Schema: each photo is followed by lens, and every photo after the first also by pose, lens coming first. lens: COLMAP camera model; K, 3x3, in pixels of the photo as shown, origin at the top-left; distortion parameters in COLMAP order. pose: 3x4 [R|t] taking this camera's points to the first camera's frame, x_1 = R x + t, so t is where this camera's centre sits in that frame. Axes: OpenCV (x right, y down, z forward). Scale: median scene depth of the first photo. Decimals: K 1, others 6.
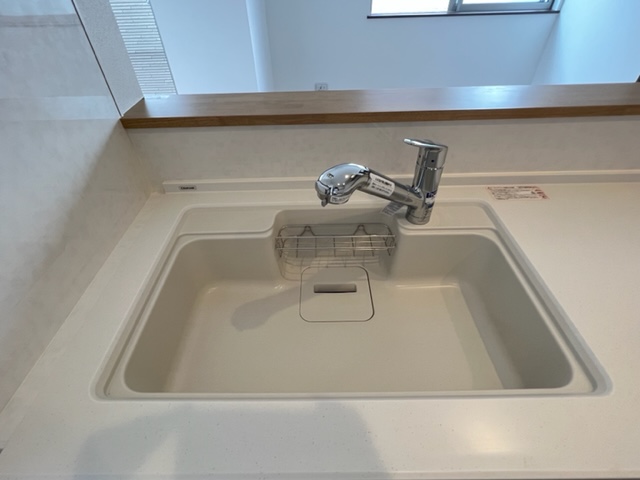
lens RADIAL K [[321.3, 0, 316.8], [0, 321.3, 239.7], [0, 0, 1]] dist [0.004982, -0.005754]
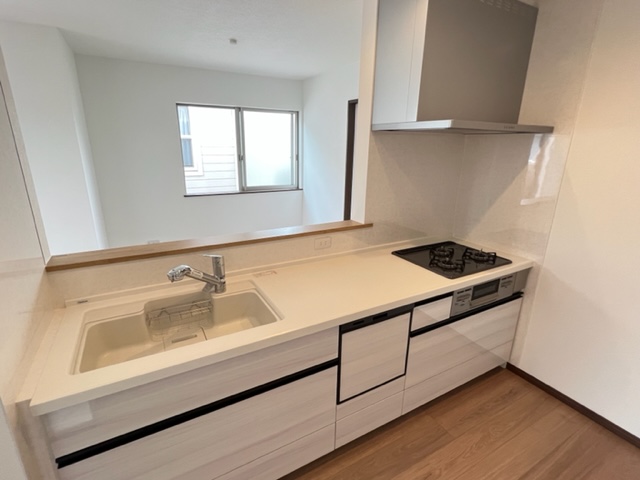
lens RADIAL K [[321.3, 0, 320.4], [0, 321.3, 243.3], [0, 0, 1]] dist [0.004982, -0.005754]
pose [[0.868293, -0.107565, 0.484249, -0.103950], [0.296776, 0.894869, -0.333366, 0.530096], [-0.397481, 0.433172, 0.808932, -1.069438]]
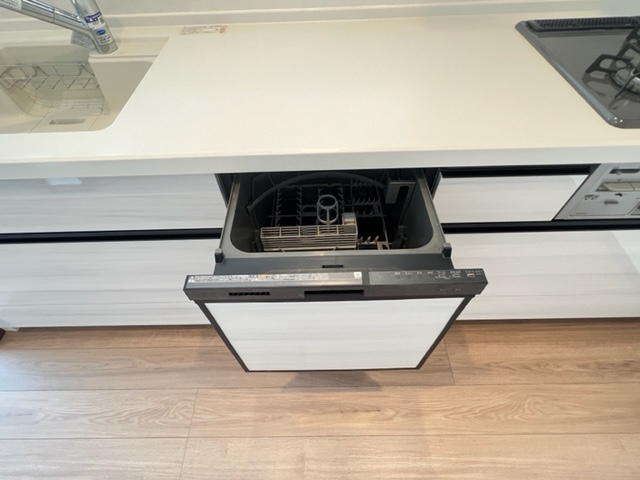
lens RADIAL K [[321.3, 0, 320.8], [0, 321.3, 242.3], [0, 0, 1]] dist [0.004982, -0.005754]
pose [[0.999942, -0.010390, 0.002748, 1.049743], [0.009627, 0.979590, 0.200777, 0.381937], [-0.004778, -0.200739, 0.979633, -0.301088]]
